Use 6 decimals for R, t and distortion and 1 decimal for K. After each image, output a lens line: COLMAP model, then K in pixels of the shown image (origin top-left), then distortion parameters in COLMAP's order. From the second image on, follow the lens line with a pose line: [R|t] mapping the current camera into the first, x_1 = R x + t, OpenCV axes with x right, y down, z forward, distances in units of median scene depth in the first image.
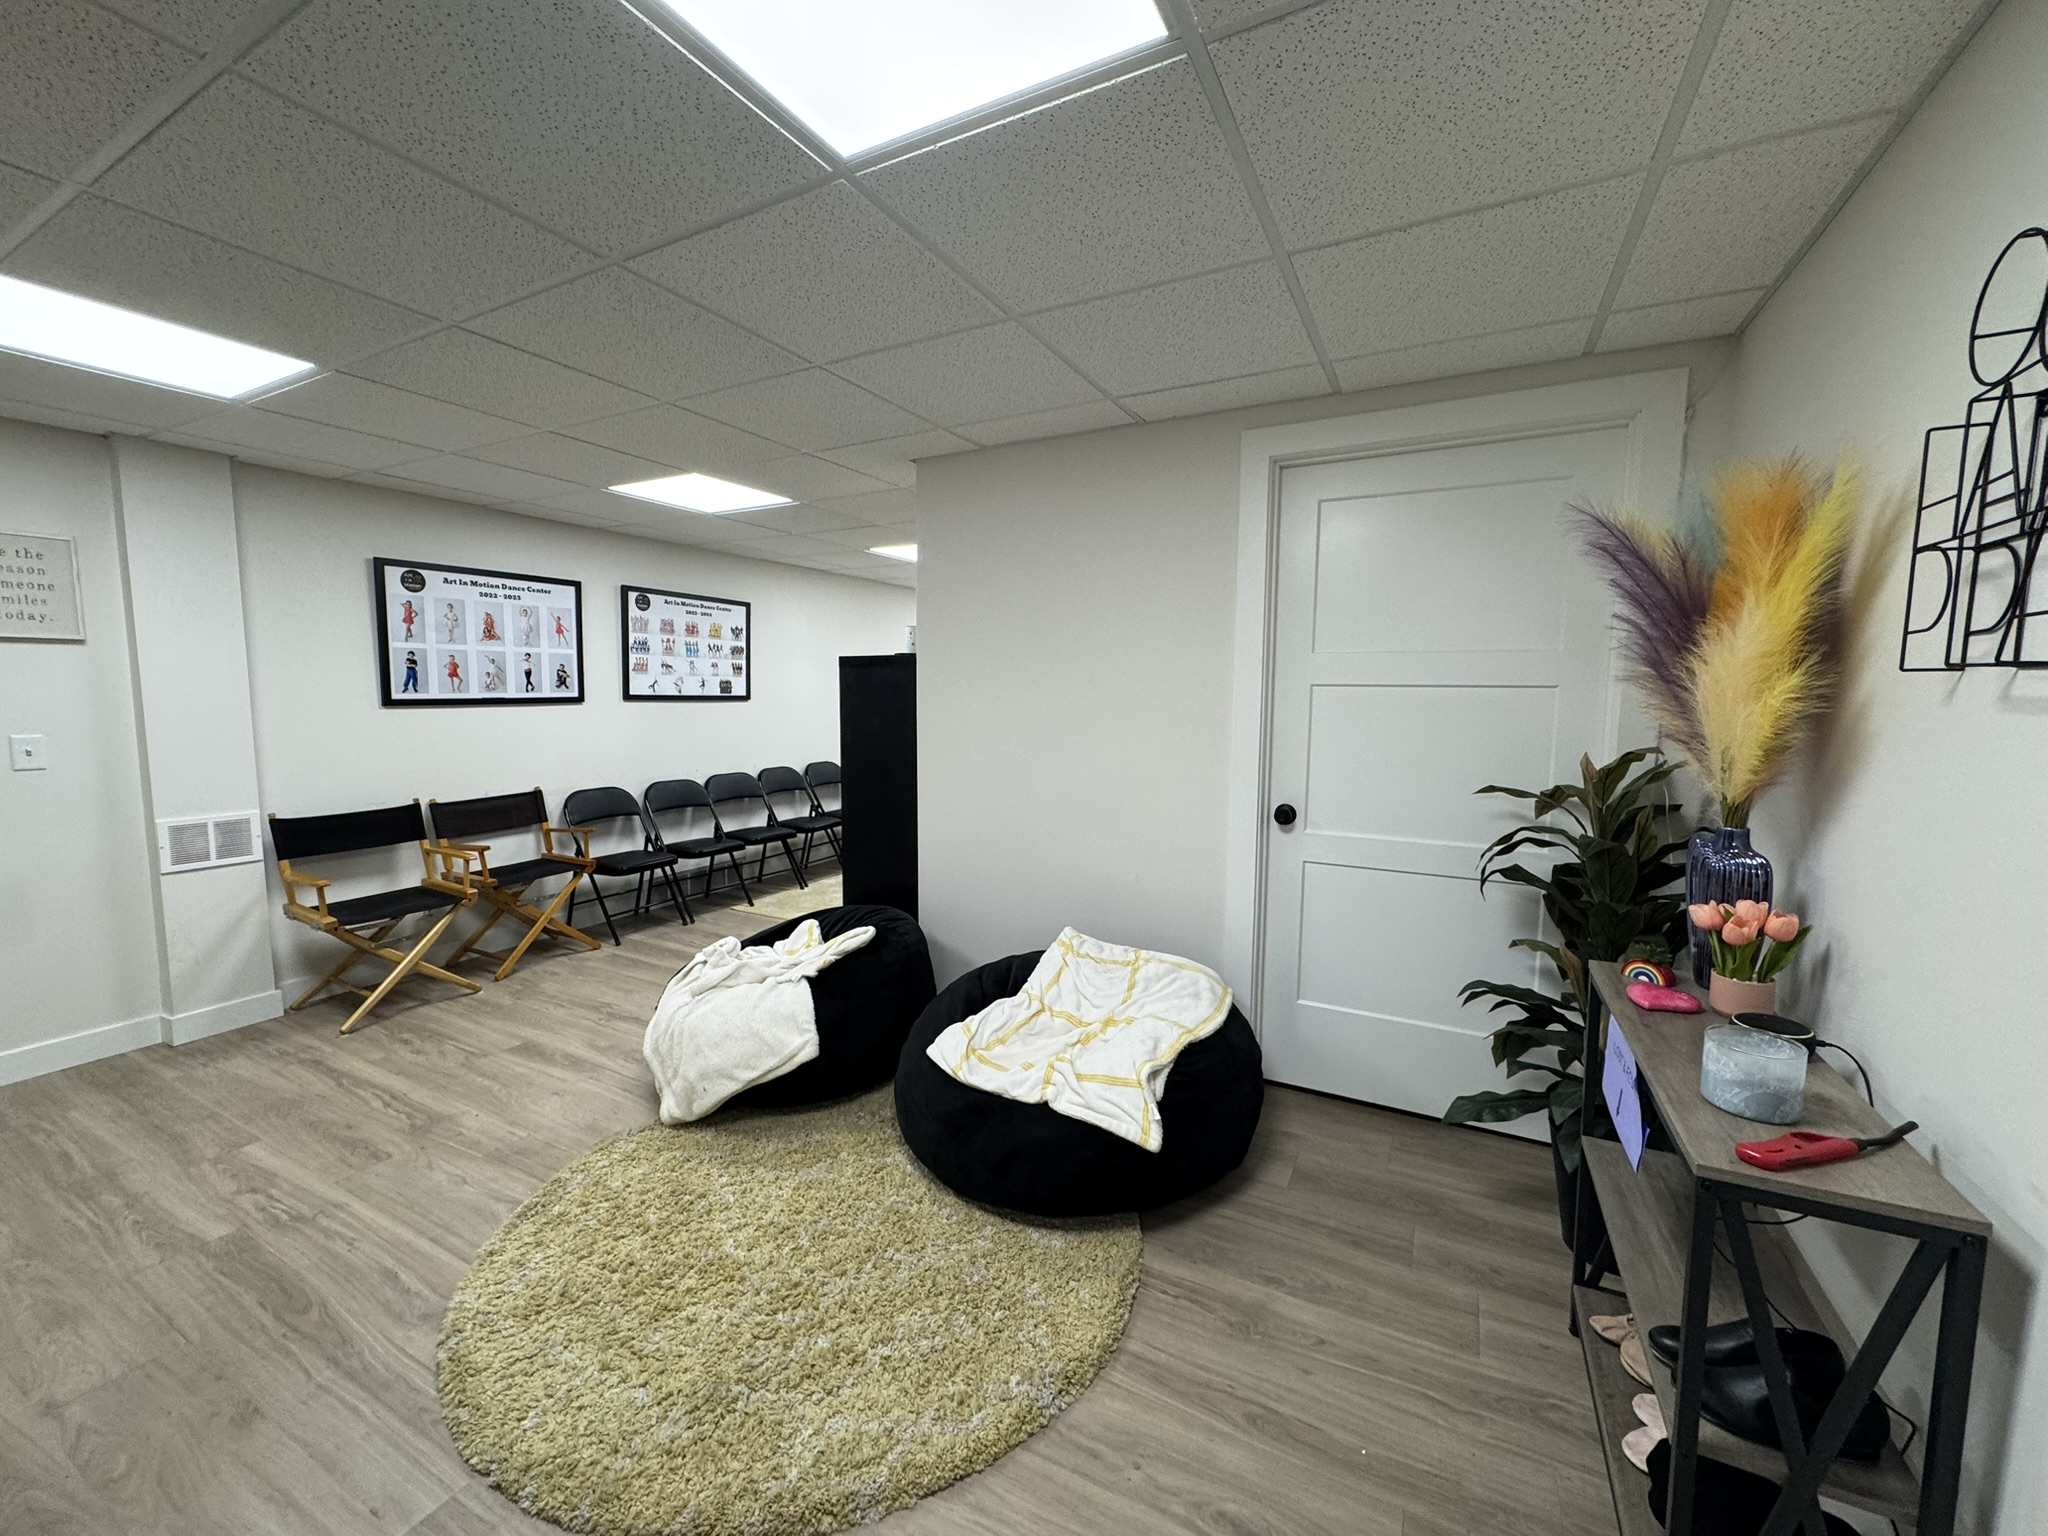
lens RADIAL K [[812.7, 0, 1017.8], [0, 812.7, 769.8], [0, 0, 1]] dist [-0.001255, 0.000462]
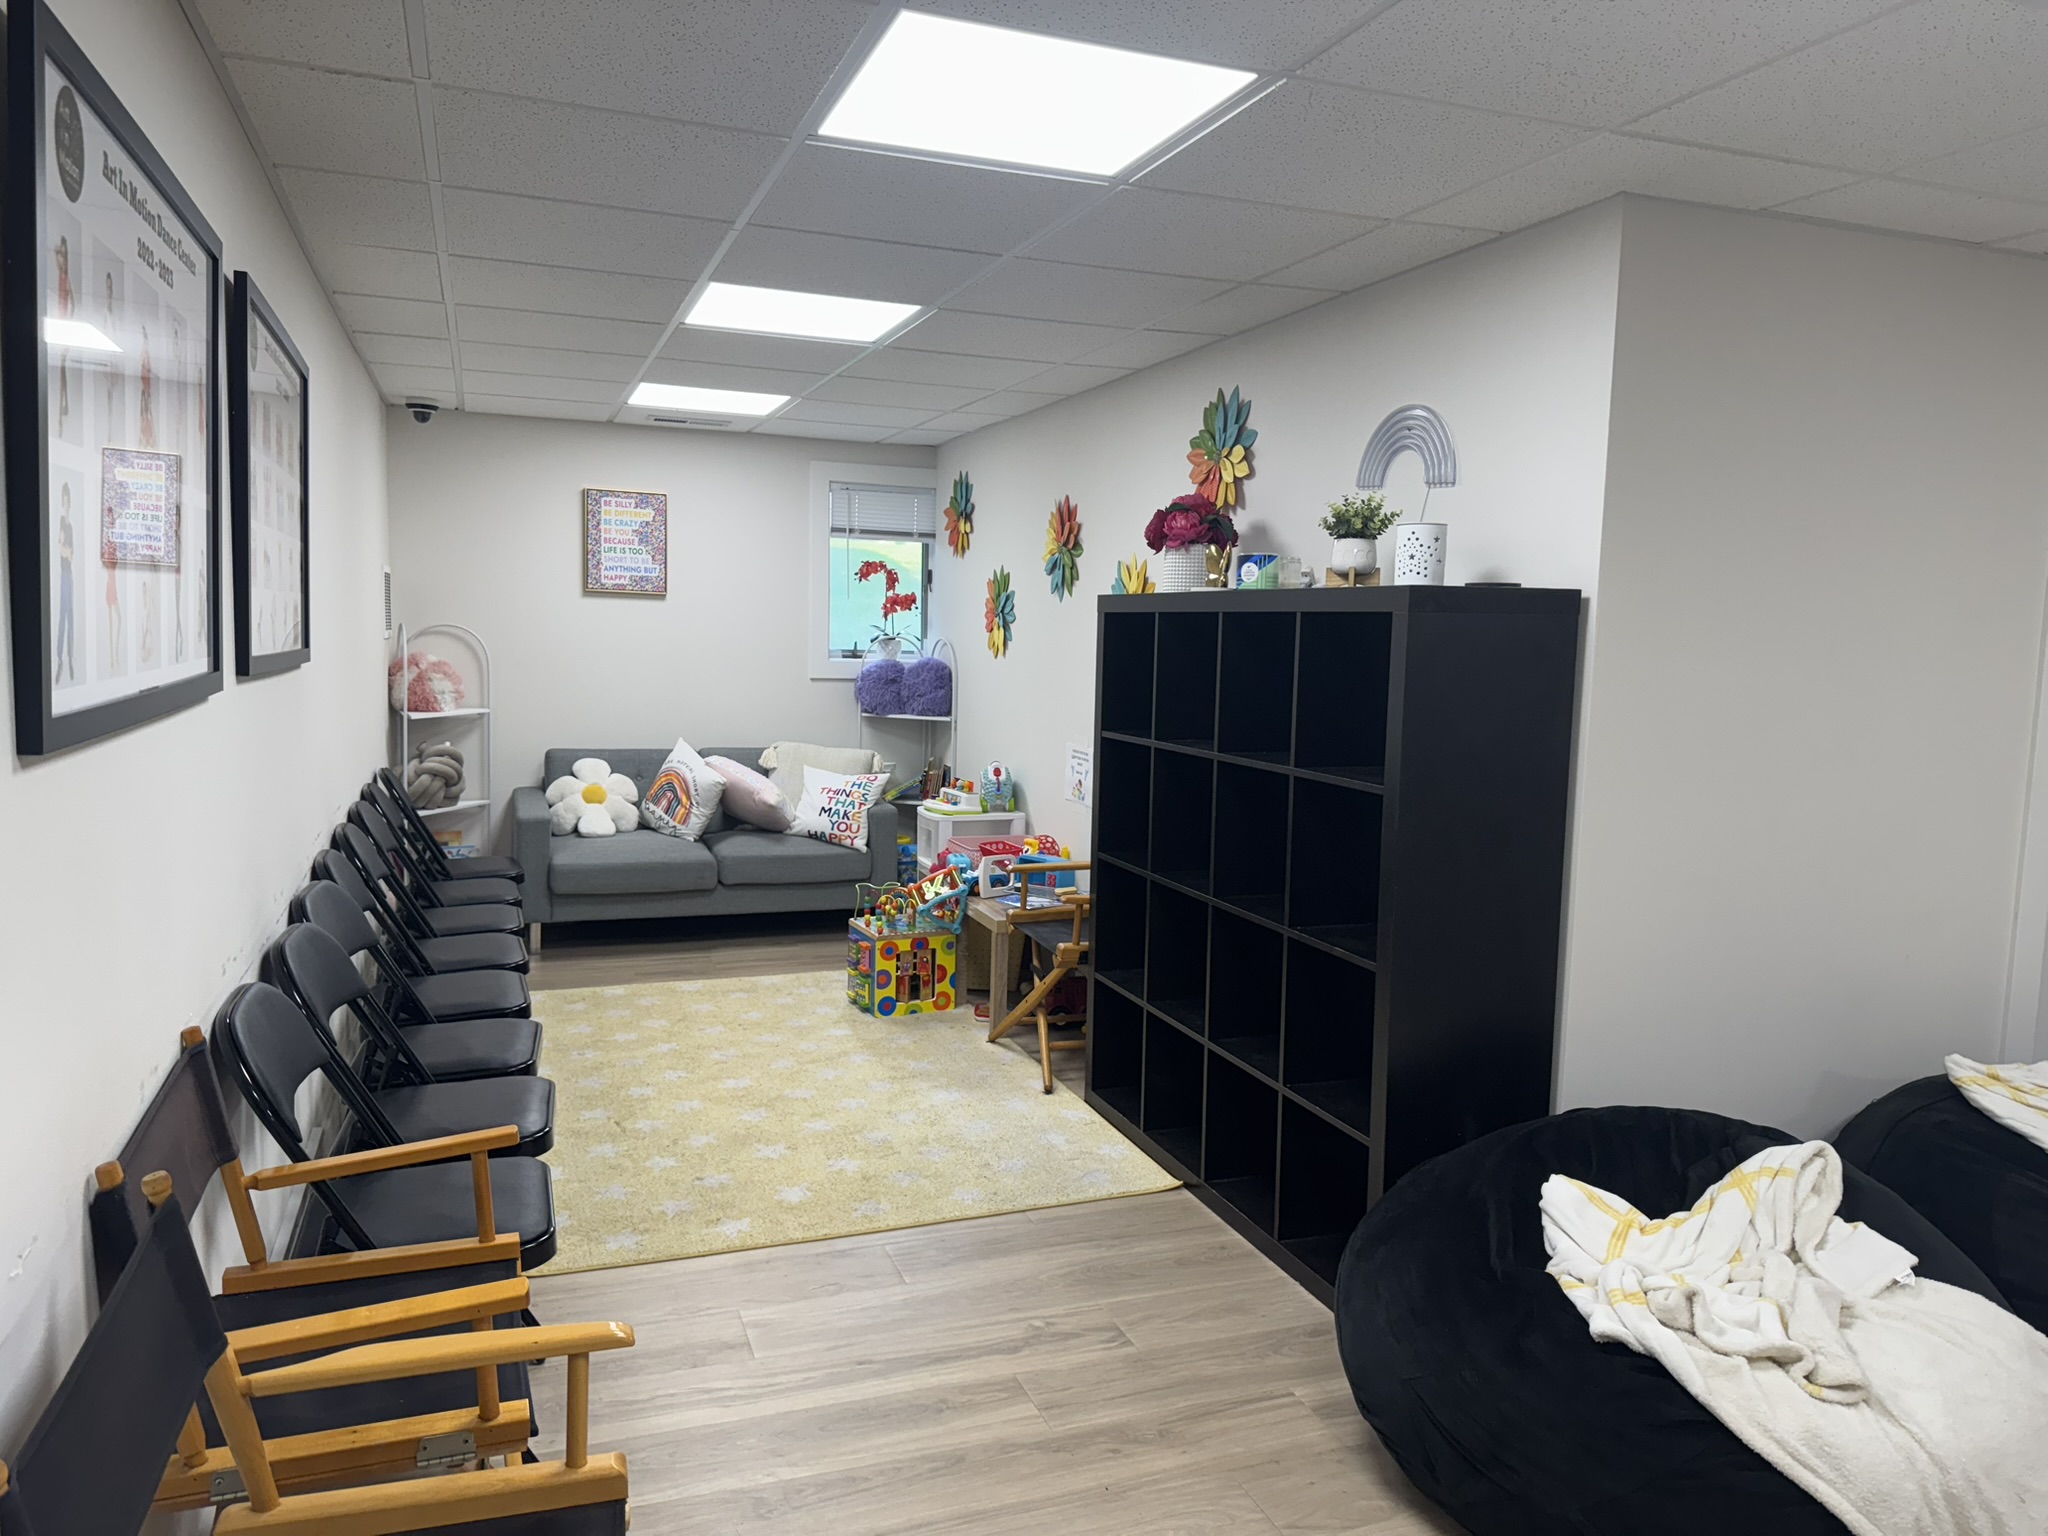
lens RADIAL K [[1450.9, 0, 1026.5], [0, 1450.9, 773.7], [0, 0, 1]] dist [0.034997, -0.038446]
pose [[0.662179, -0.069820, 0.746086, -1.293521], [0.054582, 0.997499, 0.044904, -0.112617], [-0.747355, 0.010989, 0.664334, 0.847231]]
